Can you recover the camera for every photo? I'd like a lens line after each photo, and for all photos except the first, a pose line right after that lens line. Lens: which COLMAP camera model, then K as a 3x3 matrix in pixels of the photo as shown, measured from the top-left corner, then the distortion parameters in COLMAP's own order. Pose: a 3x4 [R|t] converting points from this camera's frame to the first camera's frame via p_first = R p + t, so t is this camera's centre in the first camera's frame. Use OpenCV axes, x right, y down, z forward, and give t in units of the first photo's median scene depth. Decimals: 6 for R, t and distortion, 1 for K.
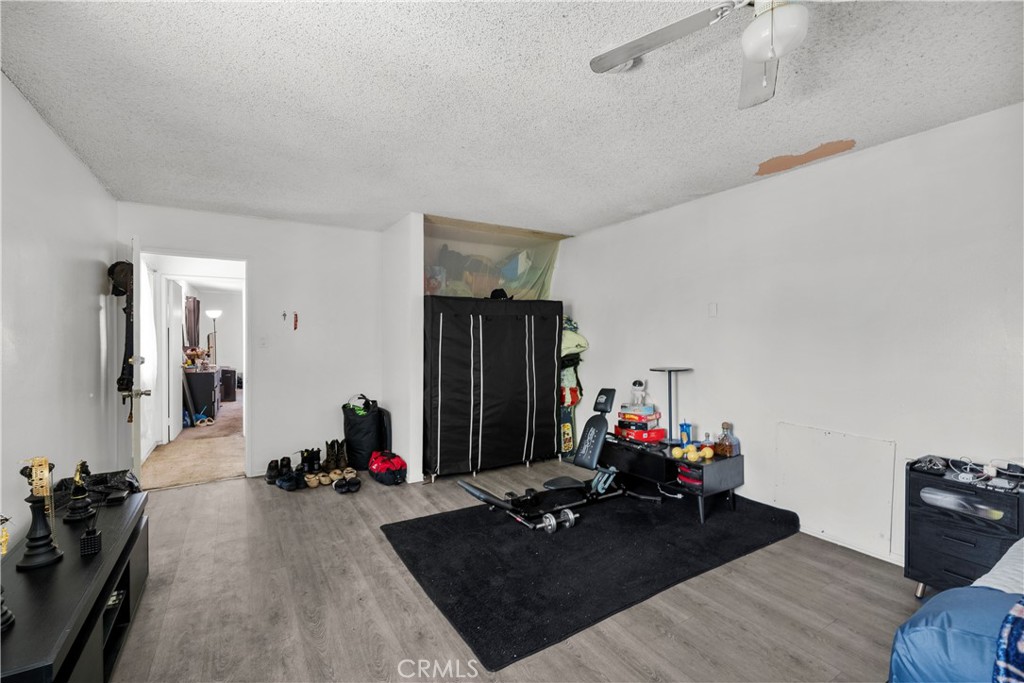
lens RADIAL K [[452.9, 0, 512.0], [0, 452.9, 341.5], [0, 0, 1]] dist [0.000386, 0.000037]
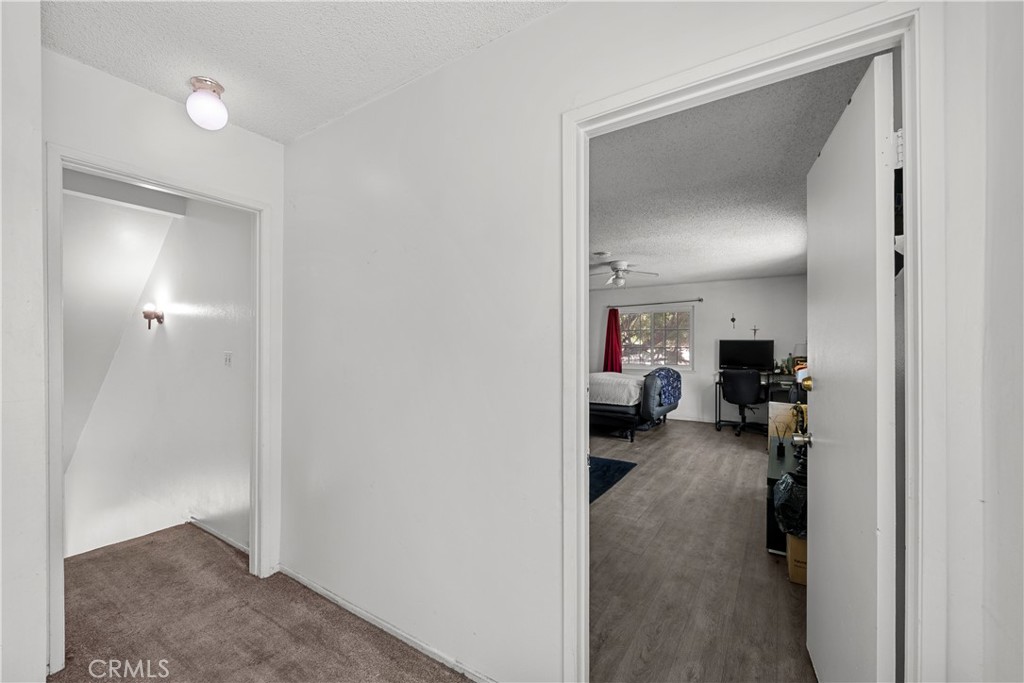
lens RADIAL K [[406.4, 0, 512.5], [0, 406.4, 345.0], [0, 0, 1]] dist [0.000421, 0.000019]
pose [[-0.430390, 0.004282, 0.902633, -1.592772], [0.005832, 0.999981, -0.001963, -0.012950], [-0.902624, 0.004420, -0.430407, 2.212750]]
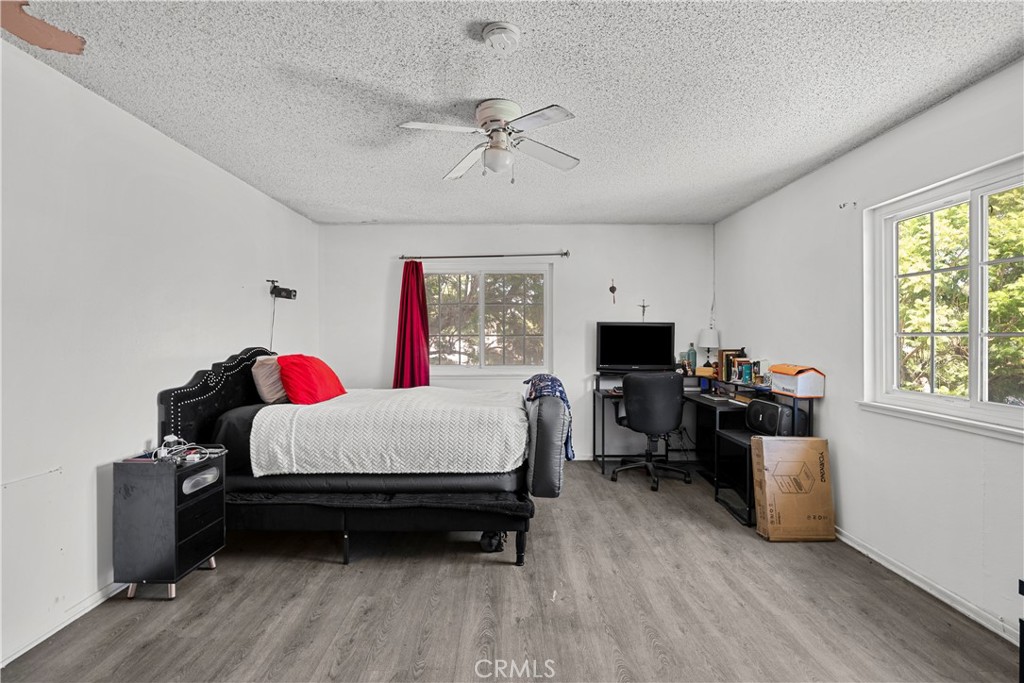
lens RADIAL K [[477.0, 0, 508.0], [0, 477.0, 337.3], [0, 0, 1]] dist [0.000746, 0.000396]
pose [[-0.852654, 0.000007, 0.522477, -0.253636], [0.005537, 0.999944, 0.009023, -0.000332], [-0.522447, 0.010586, -0.852606, 1.512165]]
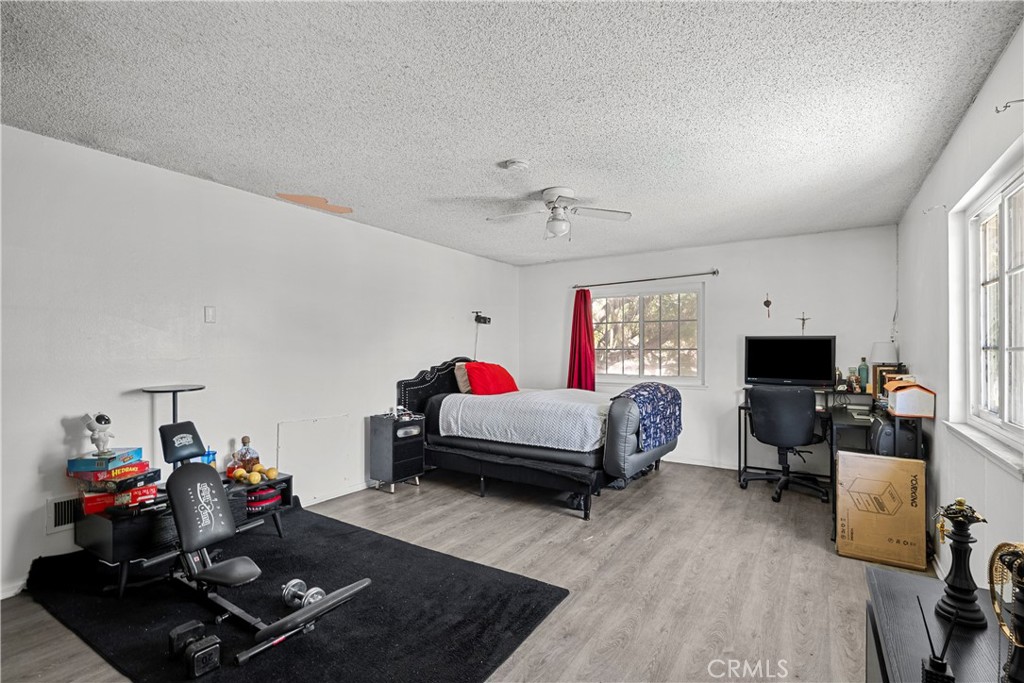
lens RADIAL K [[470.0, 0, 509.3], [0, 470.0, 347.1], [0, 0, 1]] dist [0.001214, 0.000563]
pose [[-0.430031, 0.004913, 0.902801, -0.985313], [0.007537, 0.999970, -0.001852, -0.001551], [-0.902783, 0.006008, -0.430055, 1.396806]]
